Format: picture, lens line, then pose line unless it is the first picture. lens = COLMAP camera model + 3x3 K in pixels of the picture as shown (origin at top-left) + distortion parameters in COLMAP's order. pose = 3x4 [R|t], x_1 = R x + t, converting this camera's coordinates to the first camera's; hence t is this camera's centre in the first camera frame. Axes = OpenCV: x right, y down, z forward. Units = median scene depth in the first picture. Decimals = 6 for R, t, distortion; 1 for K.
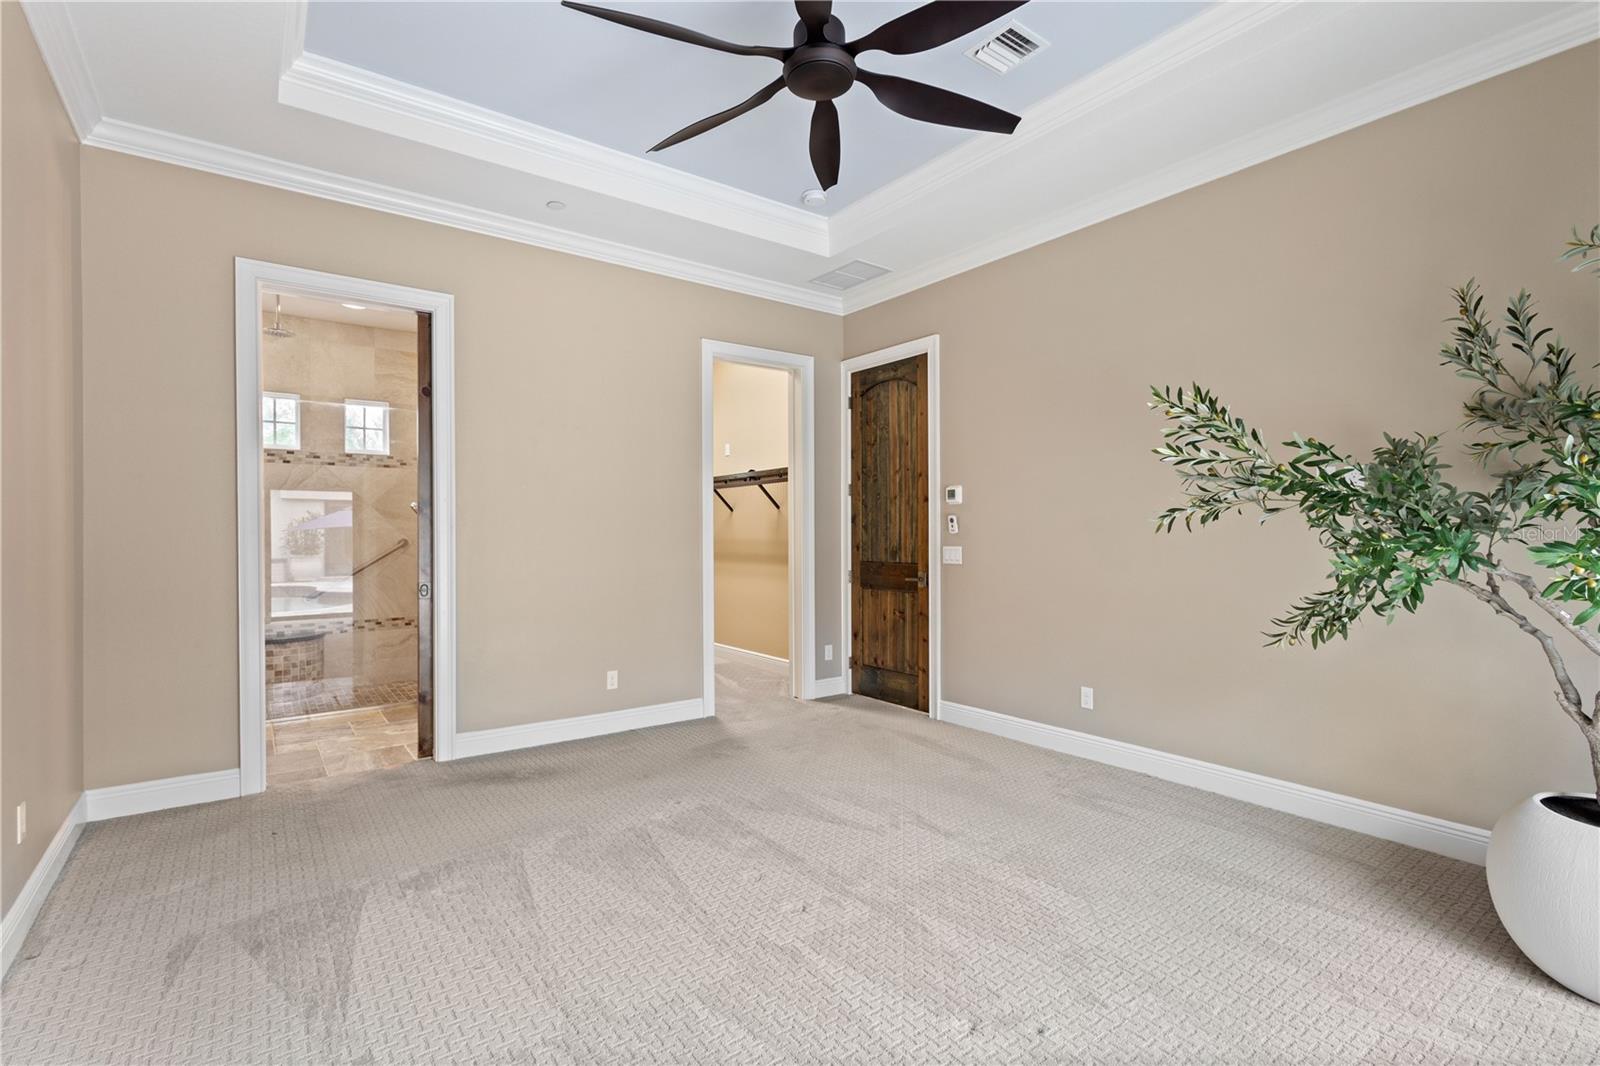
lens RADIAL K [[741.7, 0, 801.8], [0, 741.7, 532.5], [0, 0, 1]] dist [0.010984, -0.002156]
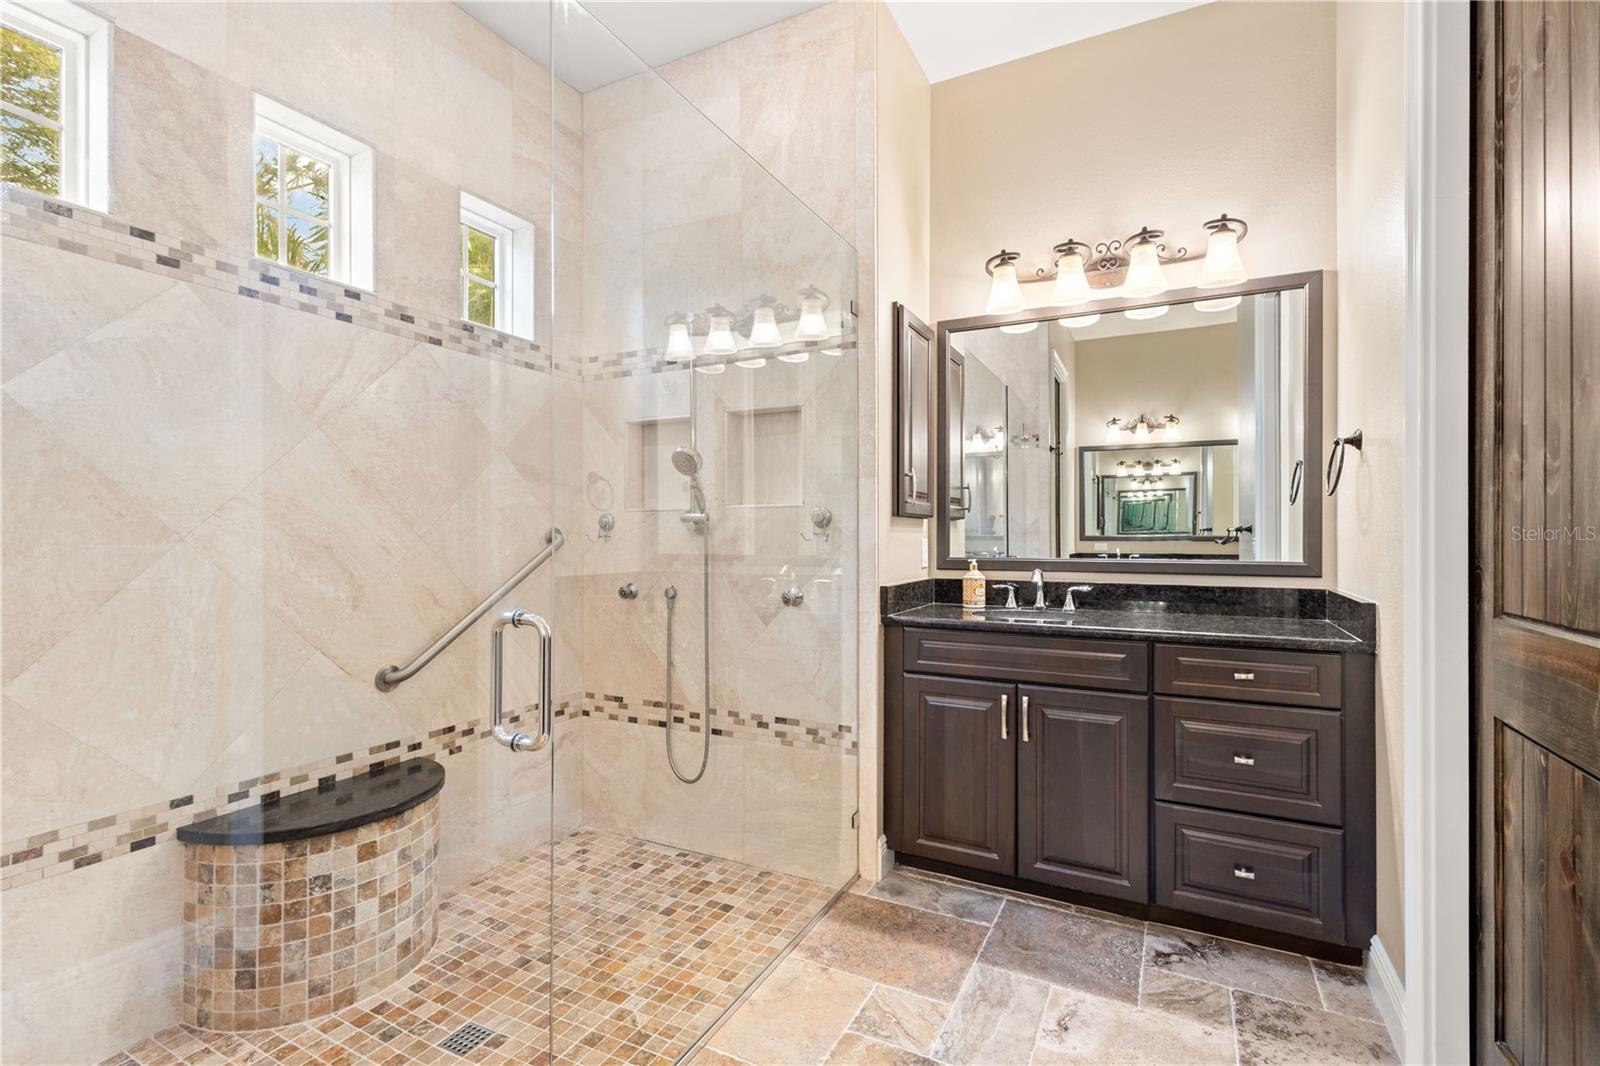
lens RADIAL K [[741.7, 0, 797.1], [0, 741.7, 533.7], [0, 0, 1]] dist [0.010984, -0.002156]
pose [[0.898968, 0.007533, 0.437950, -0.634949], [-0.005540, 0.999968, -0.005829, 0.013777], [-0.437980, 0.002814, 0.898980, 0.552930]]
